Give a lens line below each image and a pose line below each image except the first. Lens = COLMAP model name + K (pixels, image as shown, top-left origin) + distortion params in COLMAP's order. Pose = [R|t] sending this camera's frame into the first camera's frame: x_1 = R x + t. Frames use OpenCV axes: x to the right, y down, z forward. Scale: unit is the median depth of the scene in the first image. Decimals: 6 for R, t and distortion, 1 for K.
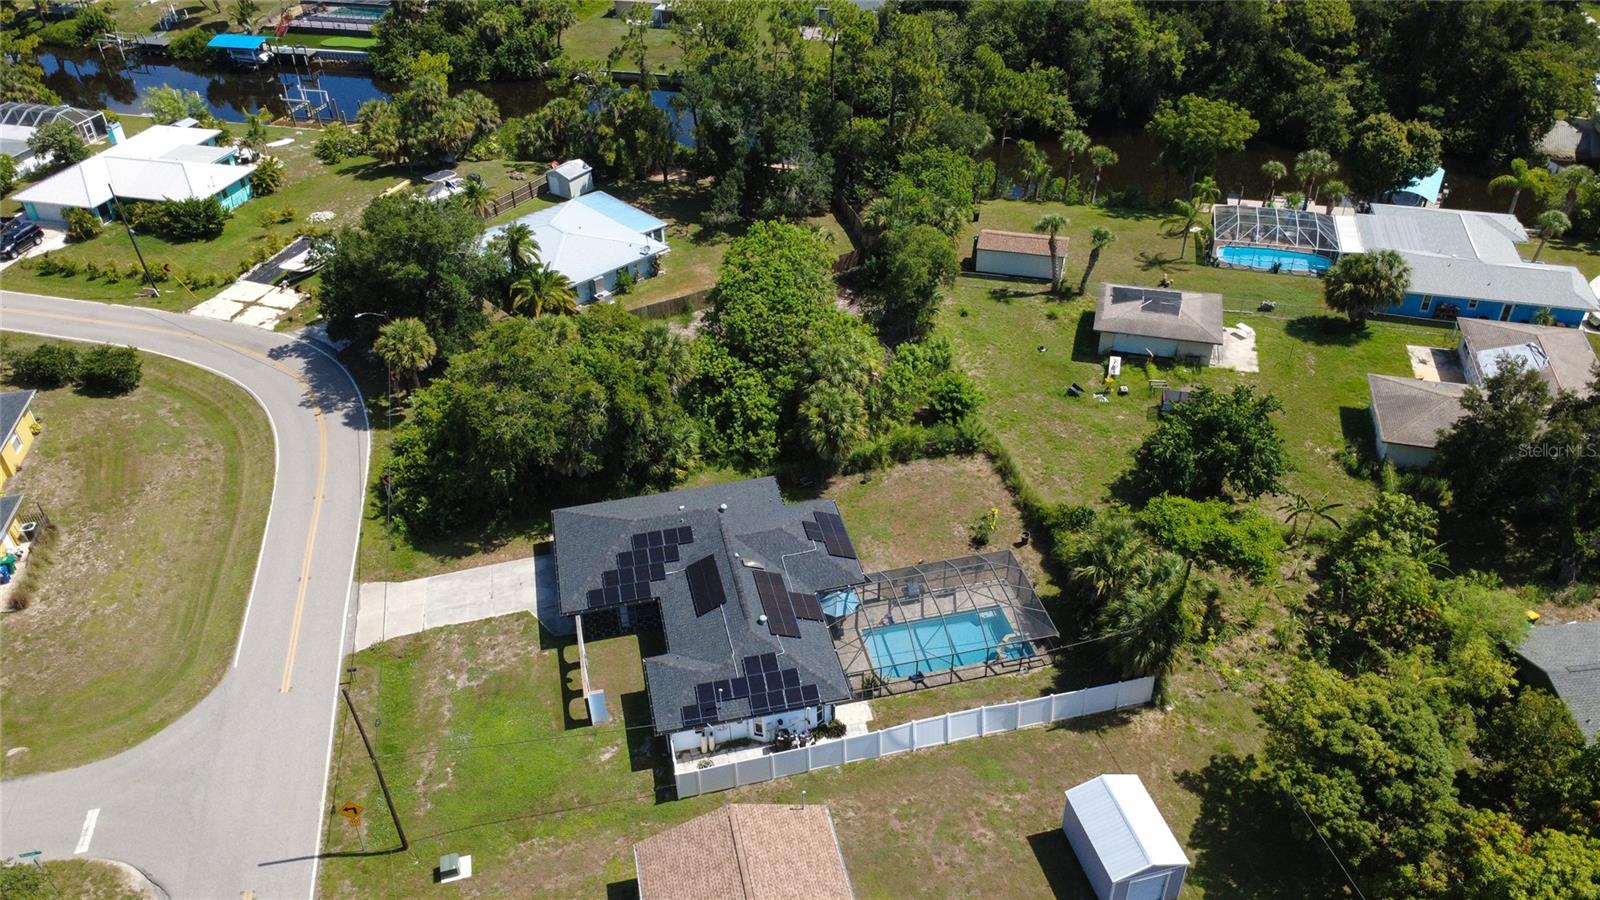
lens RADIAL K [[1170.5, 0, 801.5], [0, 1170.5, 450.3], [0, 0, 1]] dist [0.000216, -0.001617]
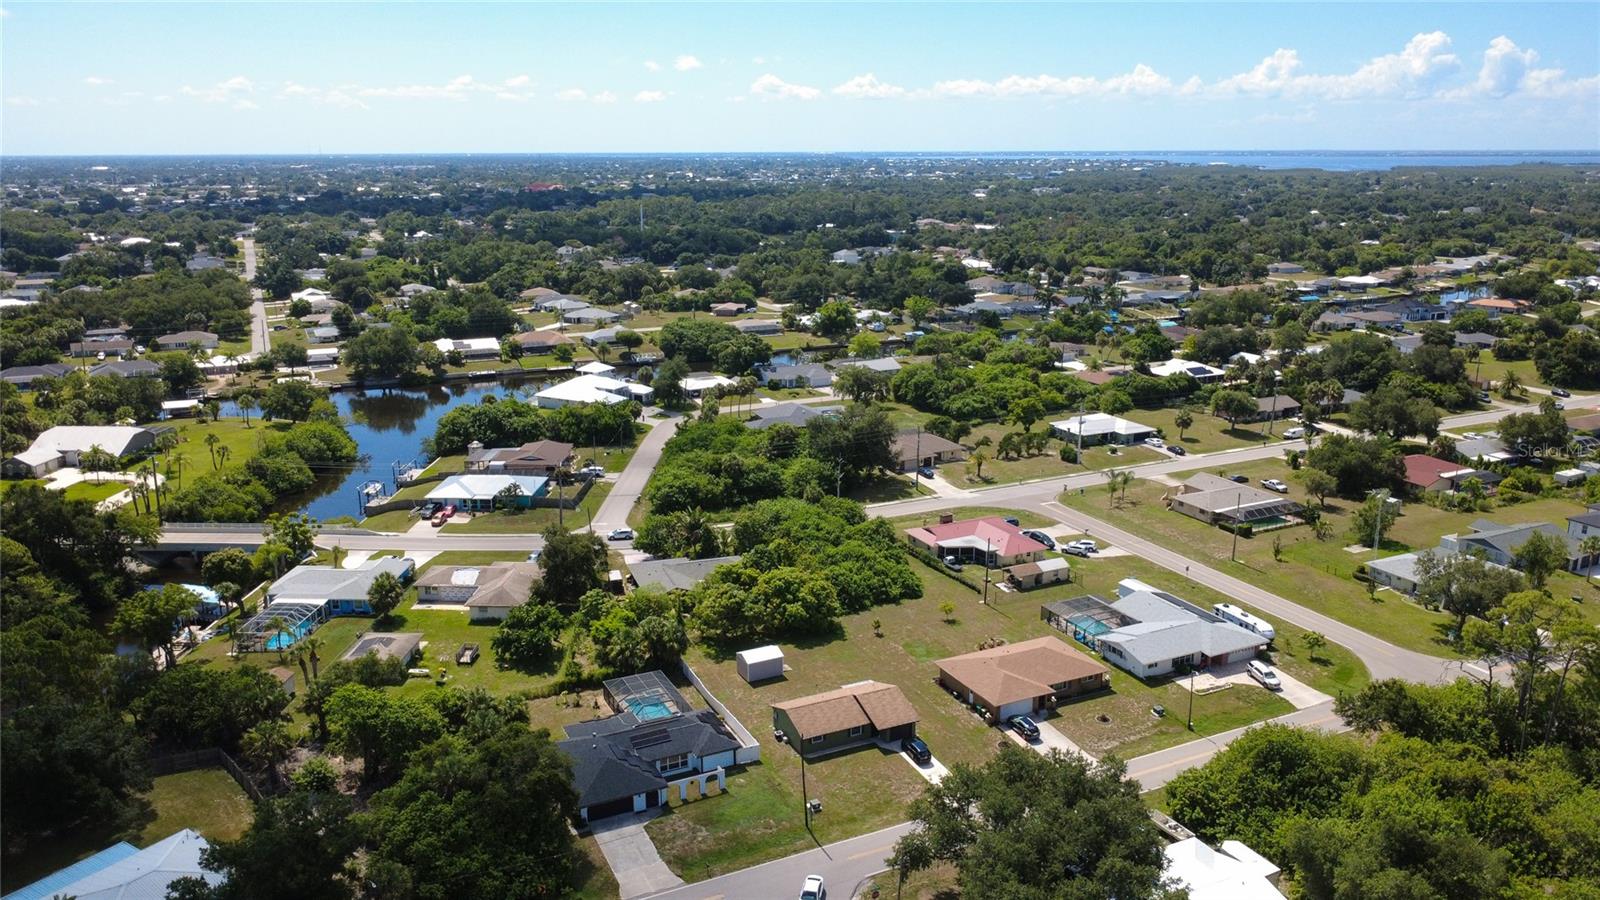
lens RADIAL K [[1170.5, 0, 801.5], [0, 1170.5, 450.3], [0, 0, 1]] dist [0.000216, -0.001617]
pose [[-0.227825, -0.219607, 0.948614, -1.563939], [0.572246, 0.758033, 0.312921, -0.592073], [-0.787801, 0.614132, -0.047029, 0.507429]]
